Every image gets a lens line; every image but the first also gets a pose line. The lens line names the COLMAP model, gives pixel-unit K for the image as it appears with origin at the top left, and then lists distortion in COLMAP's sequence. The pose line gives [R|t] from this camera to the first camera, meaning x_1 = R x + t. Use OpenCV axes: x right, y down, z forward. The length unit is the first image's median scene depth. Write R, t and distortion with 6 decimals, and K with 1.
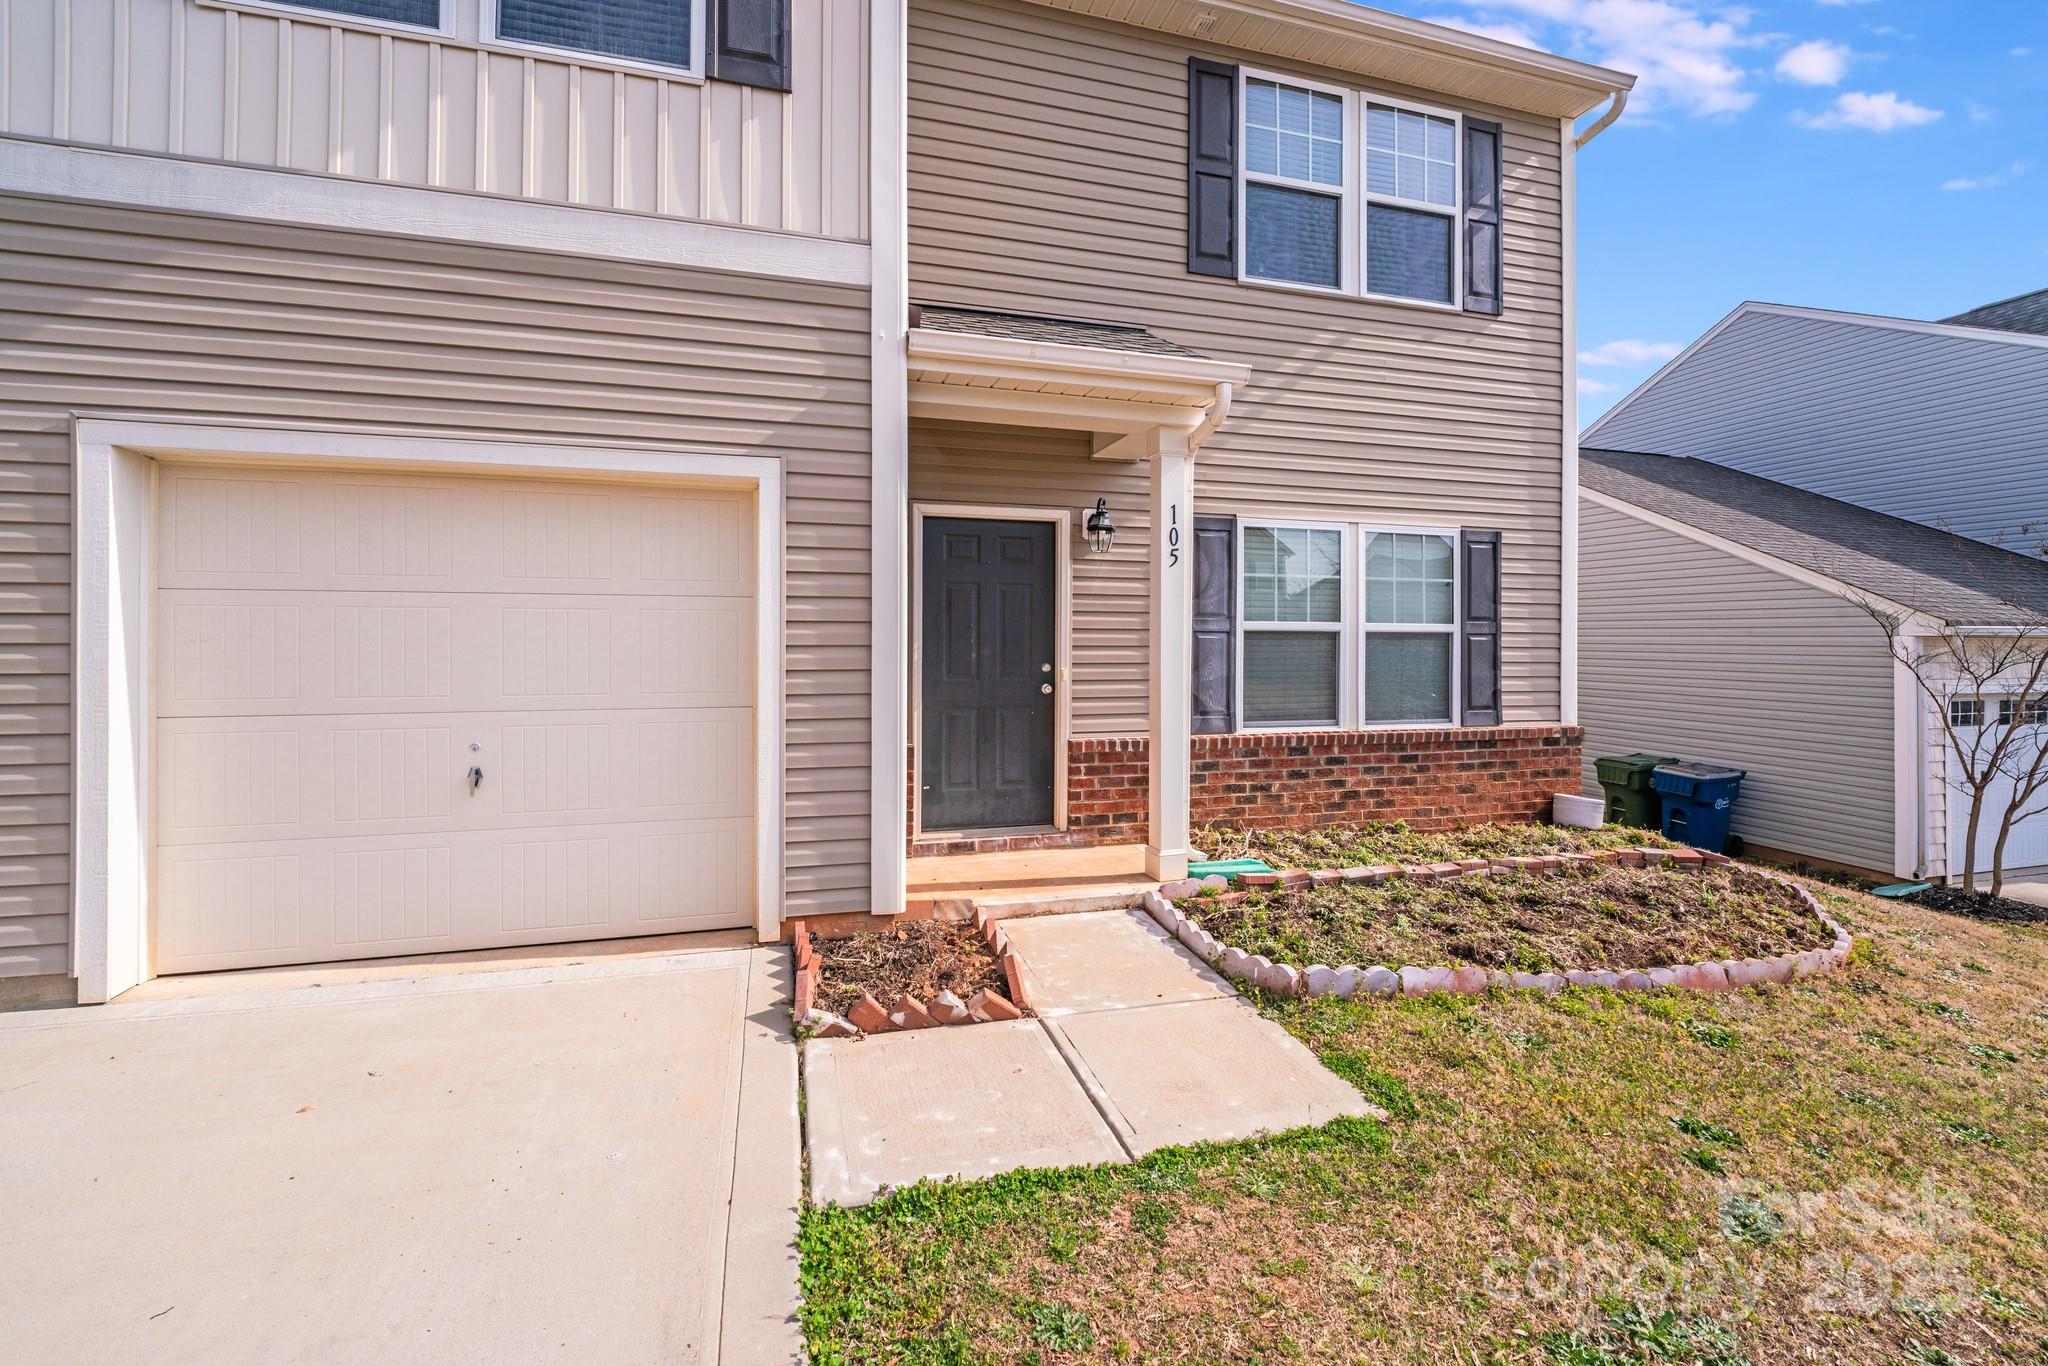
lens RADIAL K [[862.2, 0, 1030.7], [0, 862.2, 628.8], [0, 0, 1]] dist [-0.003499, -0.000295]
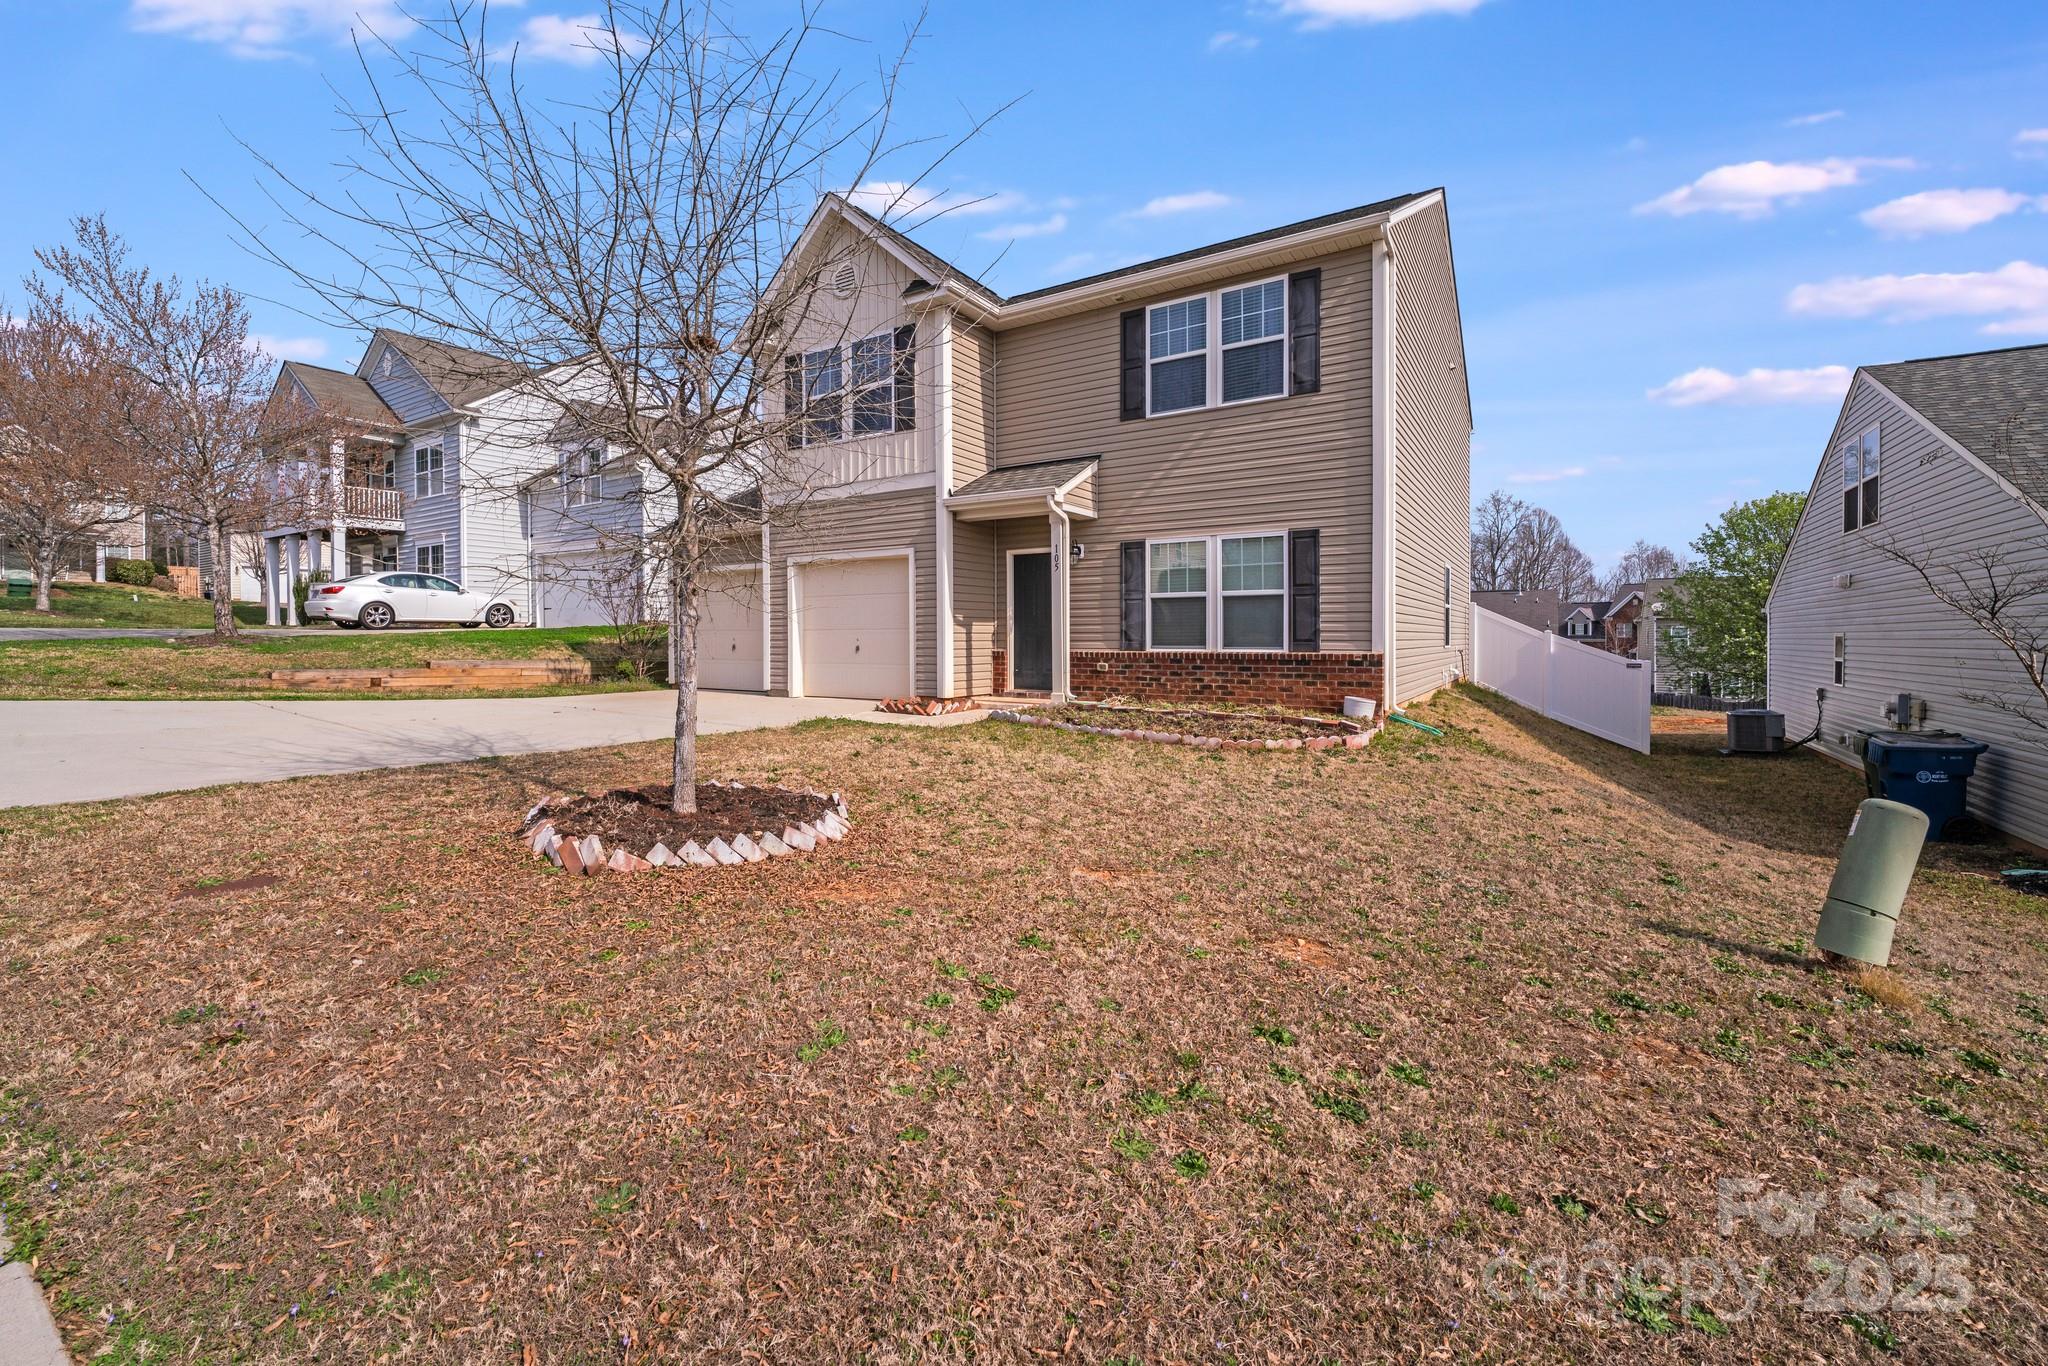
lens RADIAL K [[862.2, 0, 1030.7], [0, 862.2, 628.8], [0, 0, 1]] dist [-0.003499, -0.000295]
pose [[0.660911, -0.017637, -0.750257, 1.457881], [0.012081, 0.999844, -0.012861, 0.088486], [0.750367, -0.000564, 0.661021, -0.459365]]
